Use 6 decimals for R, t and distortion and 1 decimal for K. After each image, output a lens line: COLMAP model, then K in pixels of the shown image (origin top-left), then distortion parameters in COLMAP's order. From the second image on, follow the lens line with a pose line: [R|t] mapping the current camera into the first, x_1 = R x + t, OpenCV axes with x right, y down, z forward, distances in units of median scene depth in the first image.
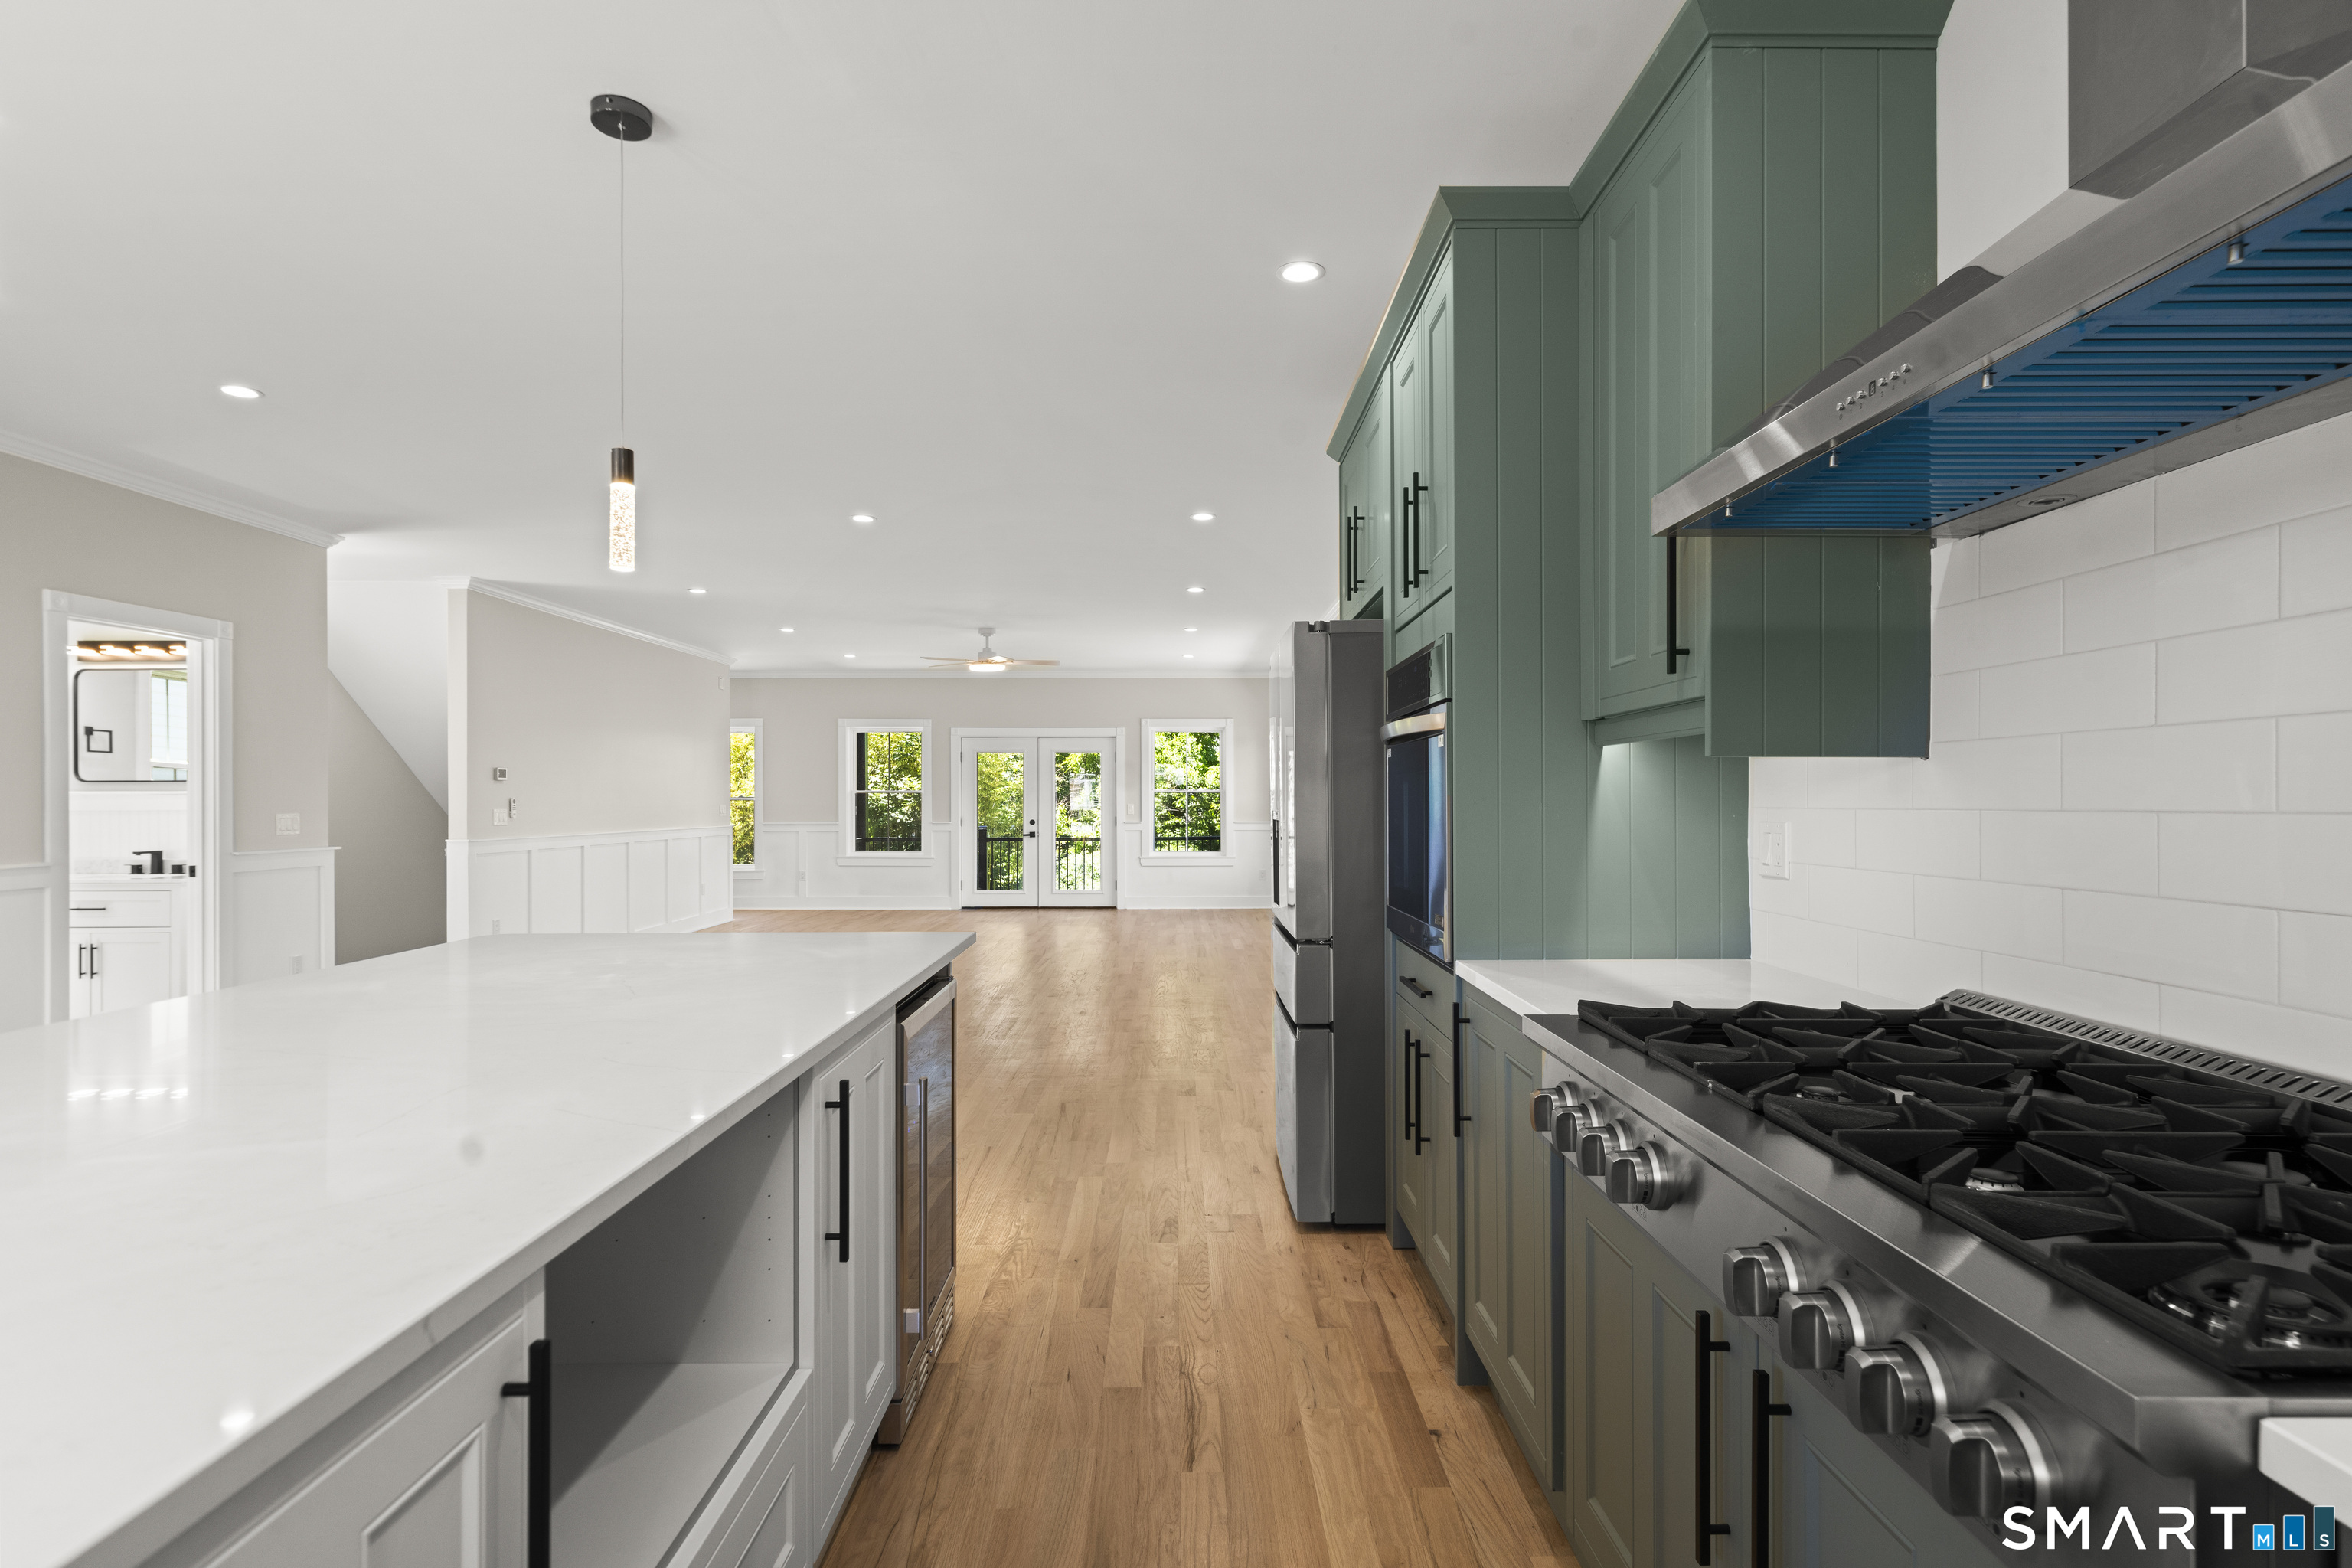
lens RADIAL K [[1191.7, 0, 1184.7], [0, 1191.7, 801.1], [0, 0, 1]] dist [-0.001500, 0.000433]
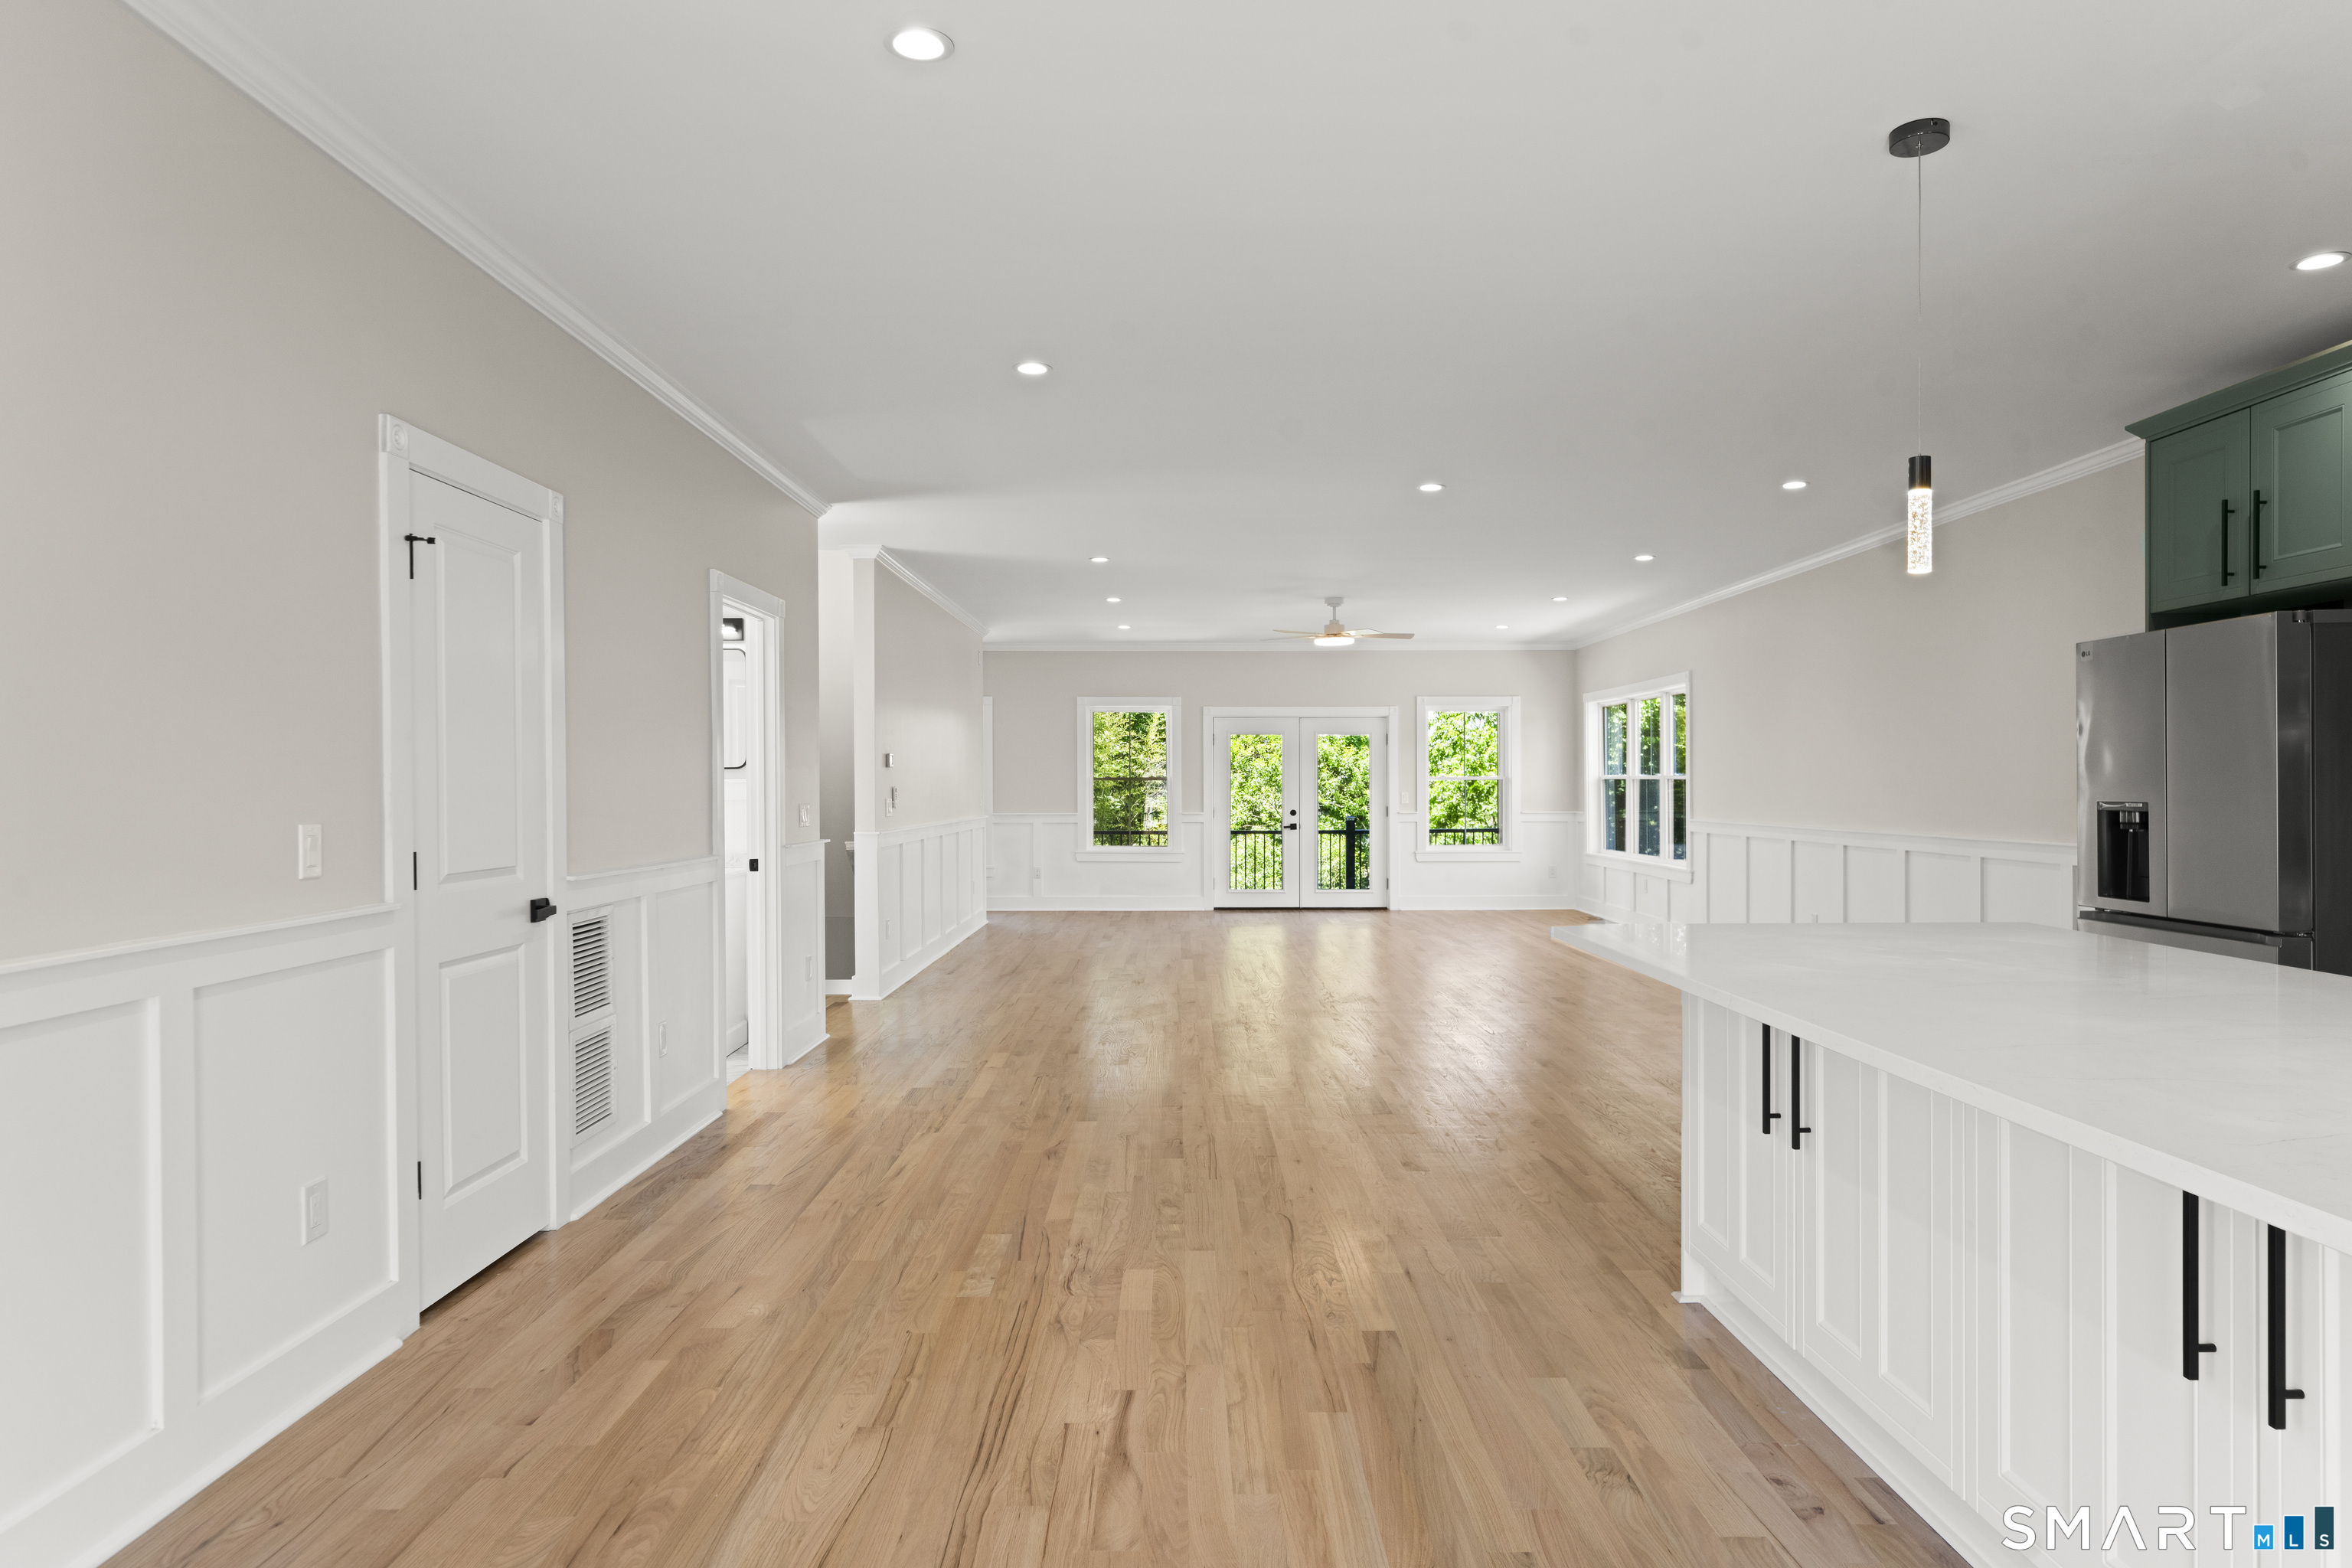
lens RADIAL K [[1381.1, 0, 1176.0], [0, 1381.1, 784.0], [0, 0, 1]] dist [0.004268, 0.000472]
pose [[0.999928, -0.000036, -0.011982, -0.227512], [0.000002, 0.999996, -0.002872, -0.000878], [0.011982, 0.002872, 0.999924, -0.039309]]
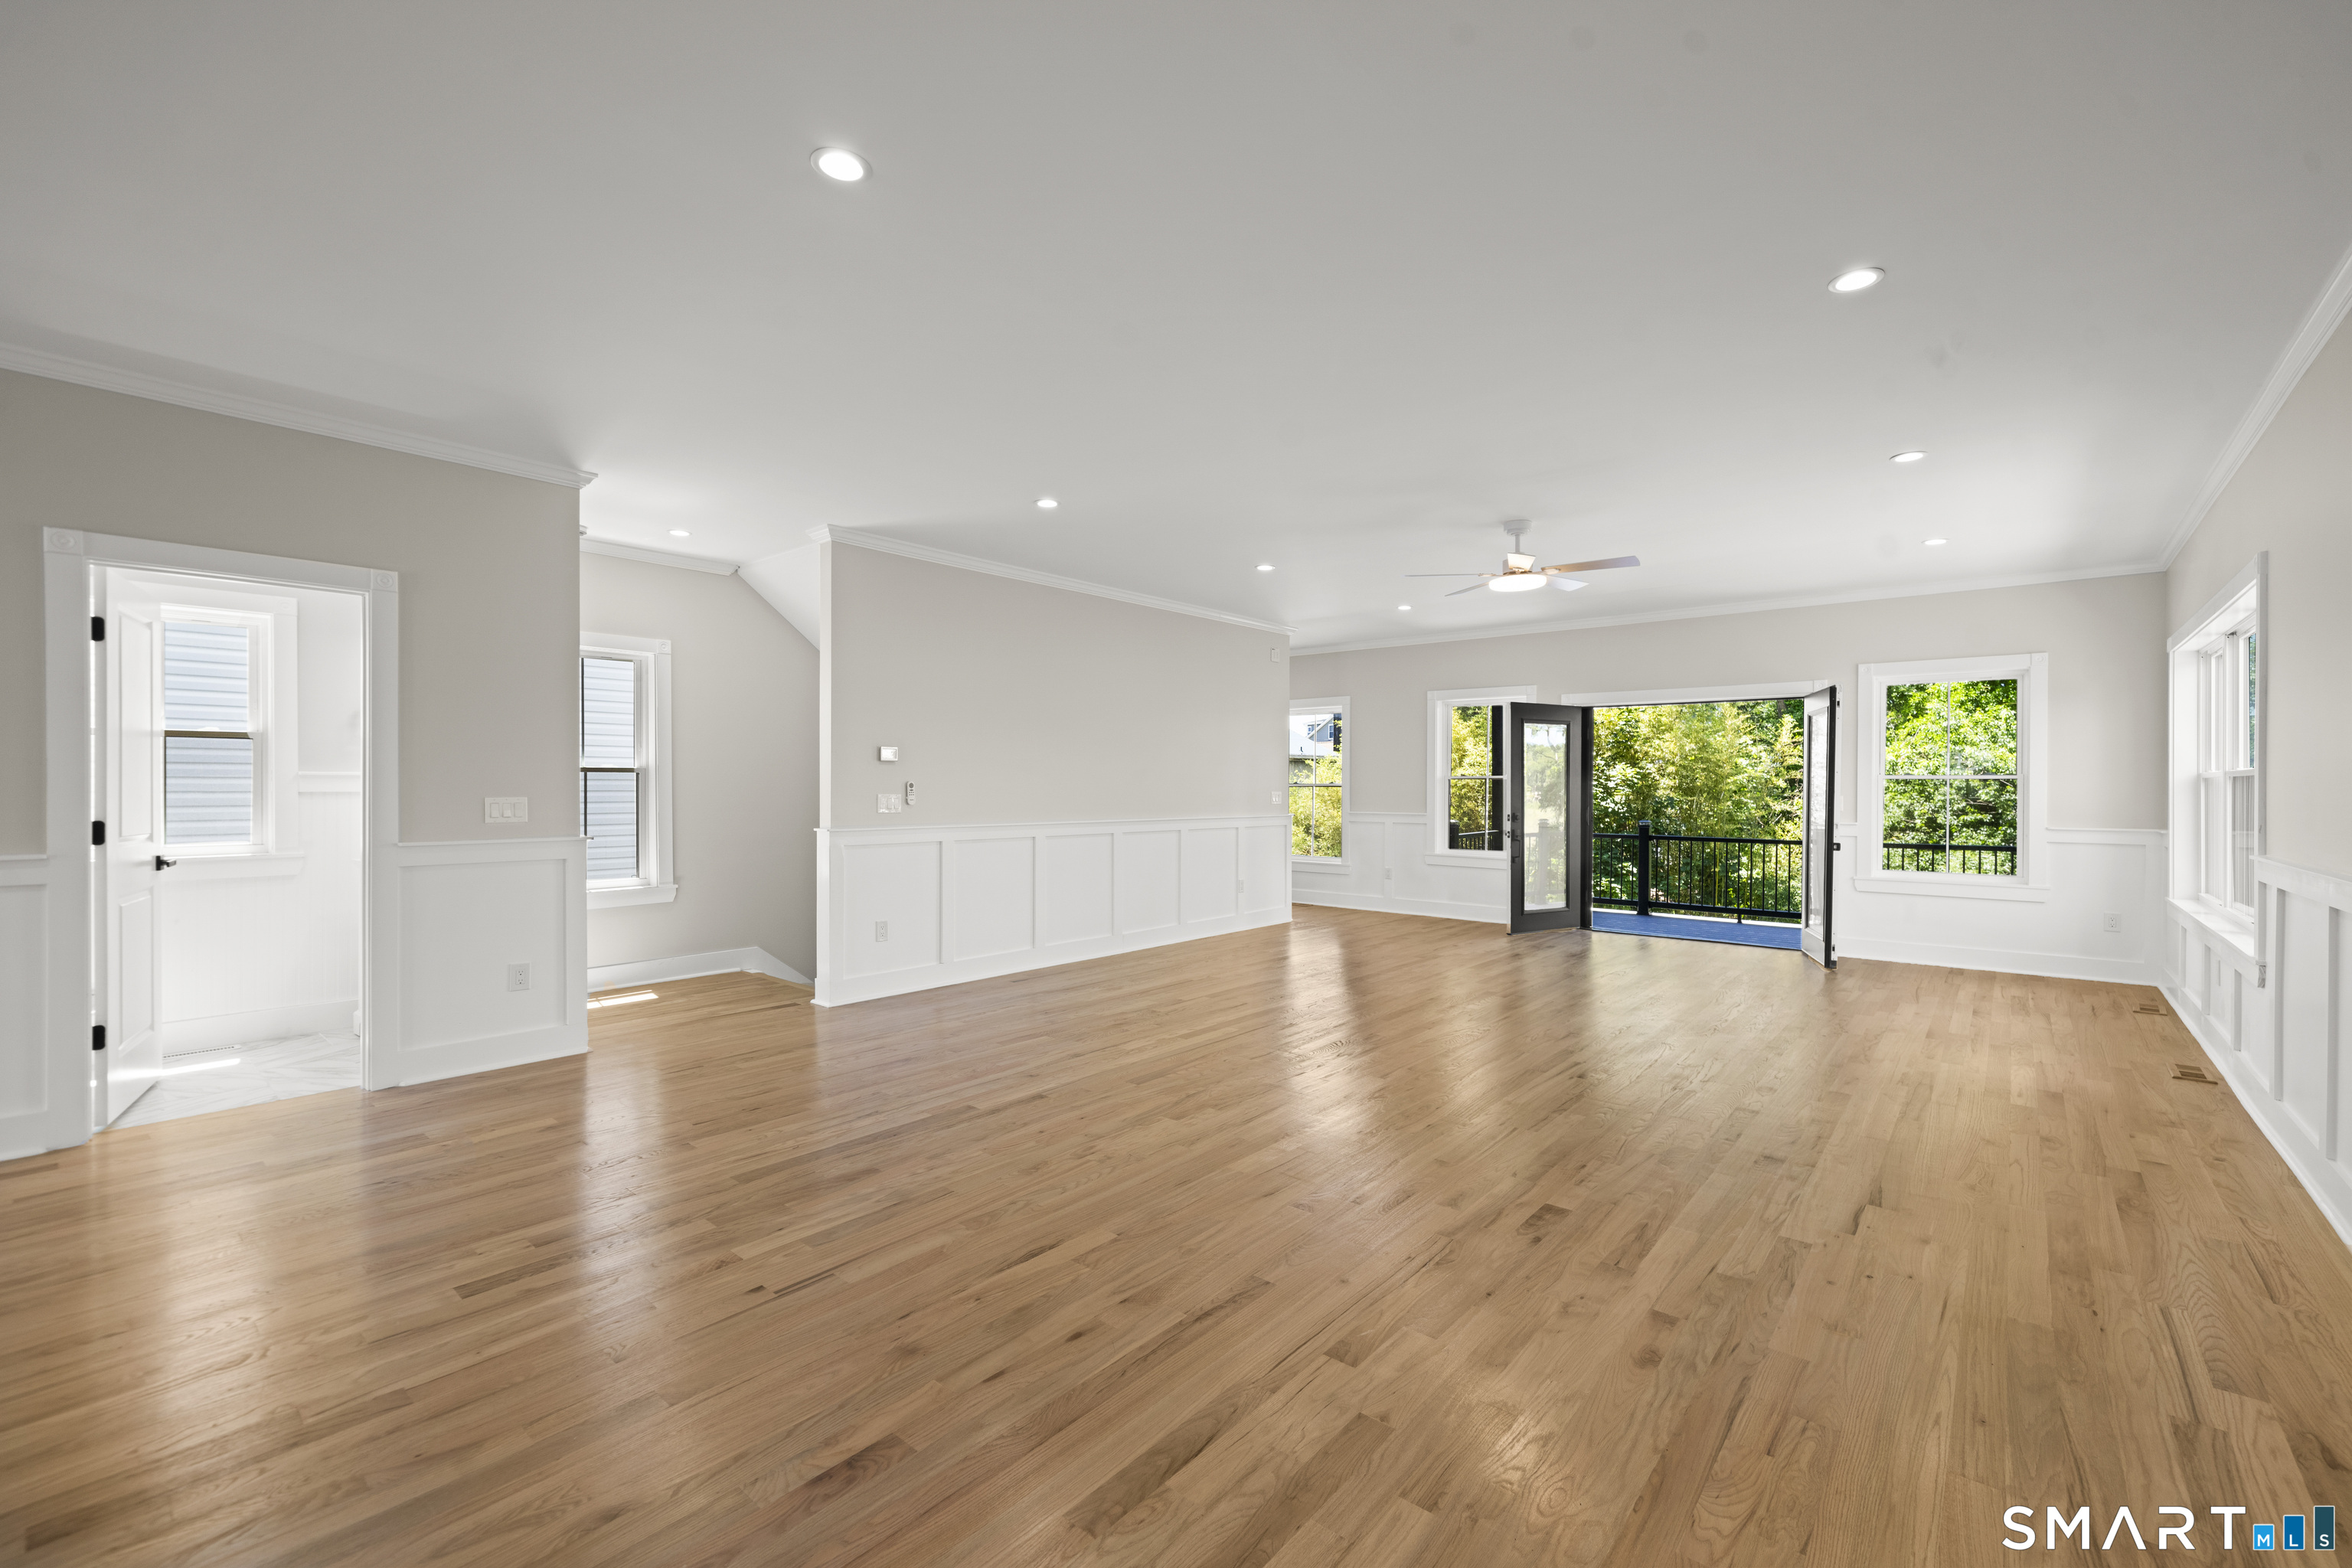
lens RADIAL K [[973.4, 0, 1187.7], [0, 973.4, 803.2], [0, 0, 1]] dist [-0.003457, -0.000162]
pose [[0.756405, 0.016148, -0.653904, 0.038598], [-0.006613, 0.999833, 0.017042, -0.000427], [0.654070, -0.008566, 0.756385, 0.402260]]
